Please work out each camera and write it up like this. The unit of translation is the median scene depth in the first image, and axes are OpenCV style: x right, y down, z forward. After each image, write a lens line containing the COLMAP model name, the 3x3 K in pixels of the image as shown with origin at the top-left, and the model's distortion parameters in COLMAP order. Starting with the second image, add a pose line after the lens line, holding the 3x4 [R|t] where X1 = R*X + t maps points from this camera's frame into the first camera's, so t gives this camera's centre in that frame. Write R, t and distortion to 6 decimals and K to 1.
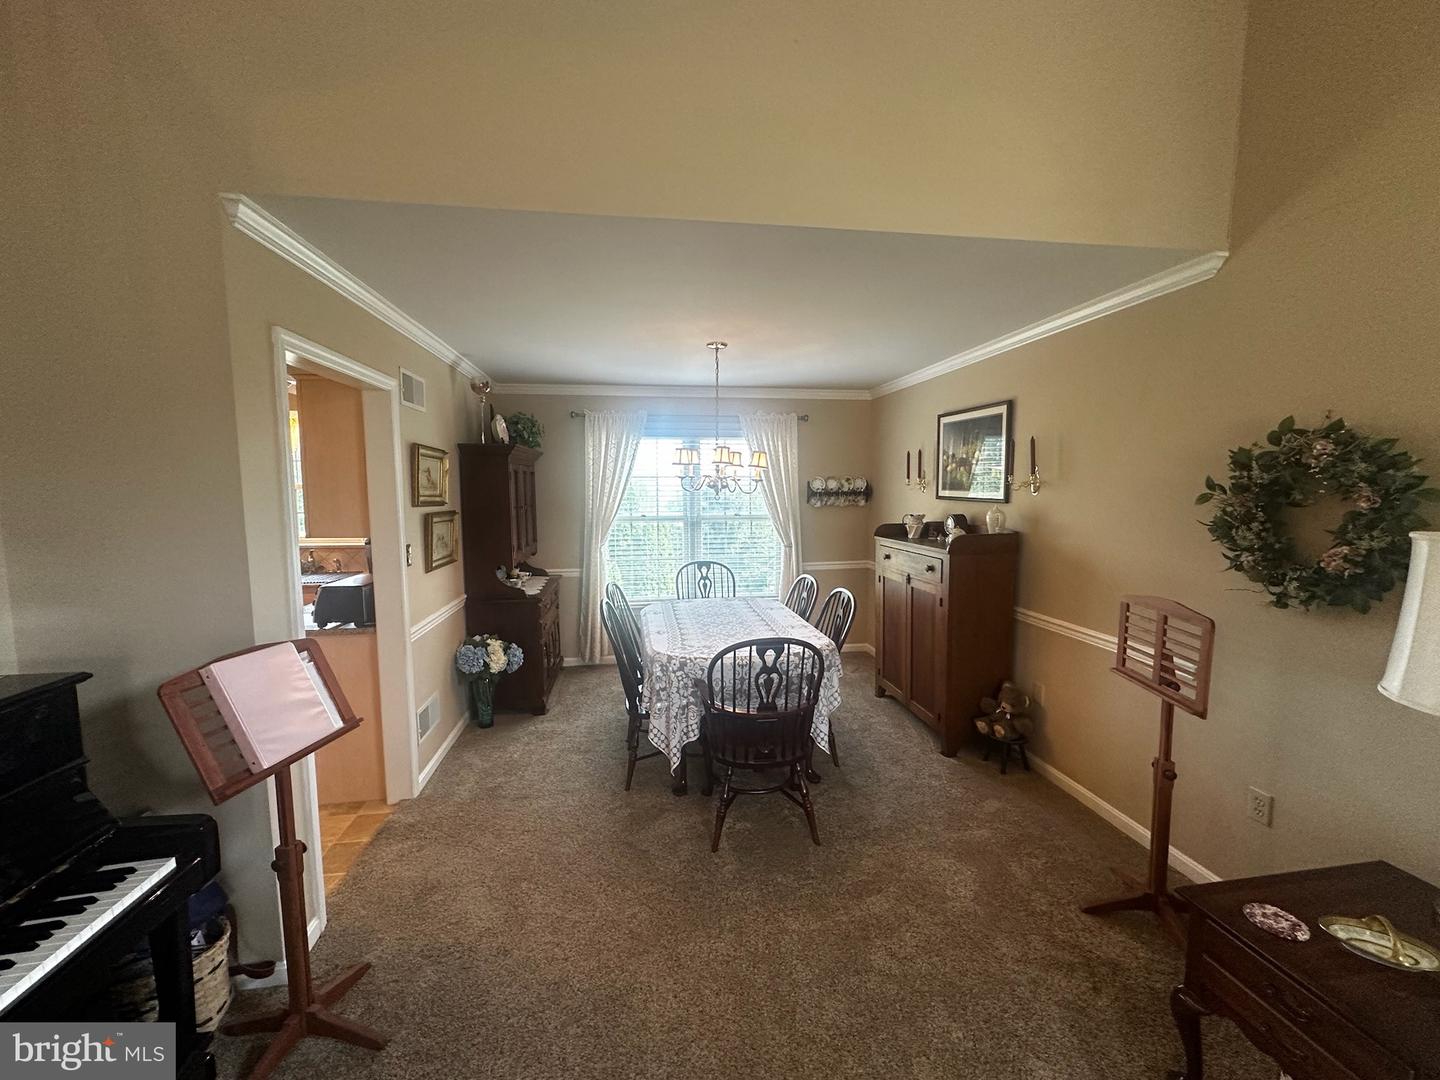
lens RADIAL K [[574.9, 0, 717.2], [0, 574.9, 544.2], [0, 0, 1]] dist [-0.000583, -0.000066]
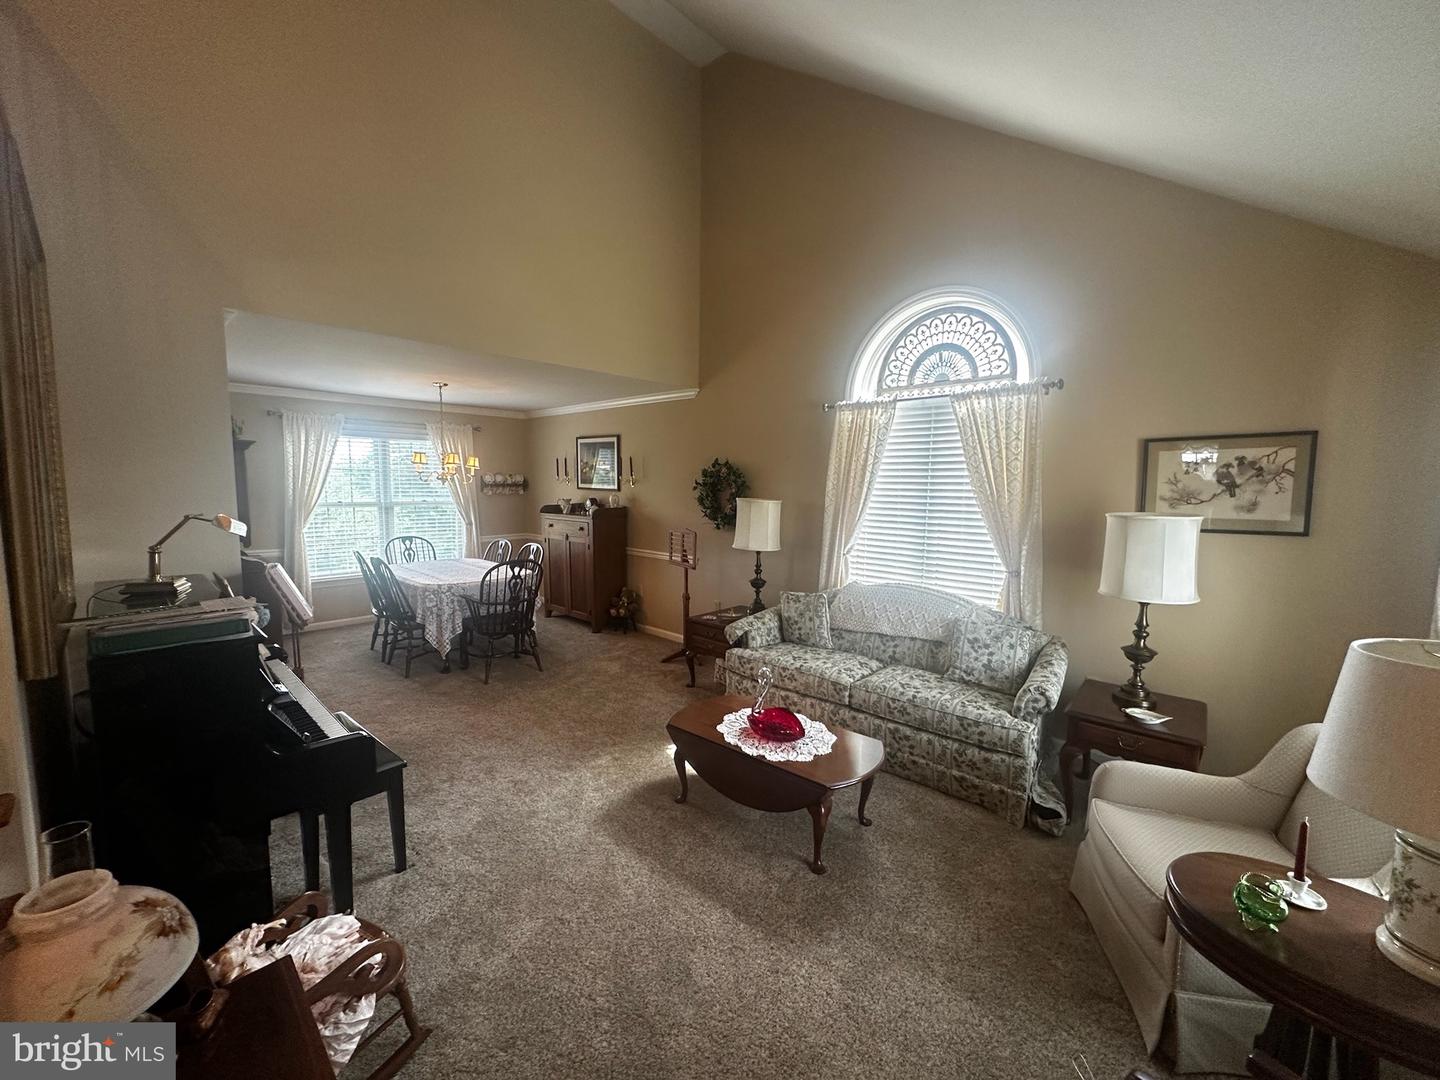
lens RADIAL K [[574.9, 0, 720.5], [0, 574.9, 534.9], [0, 0, 1]] dist [-0.000583, -0.000066]
pose [[0.782989, -0.042517, 0.620580, -0.372205], [0.045213, 0.998912, 0.011392, 0.059359], [-0.620390, 0.019139, 0.784060, -0.610780]]
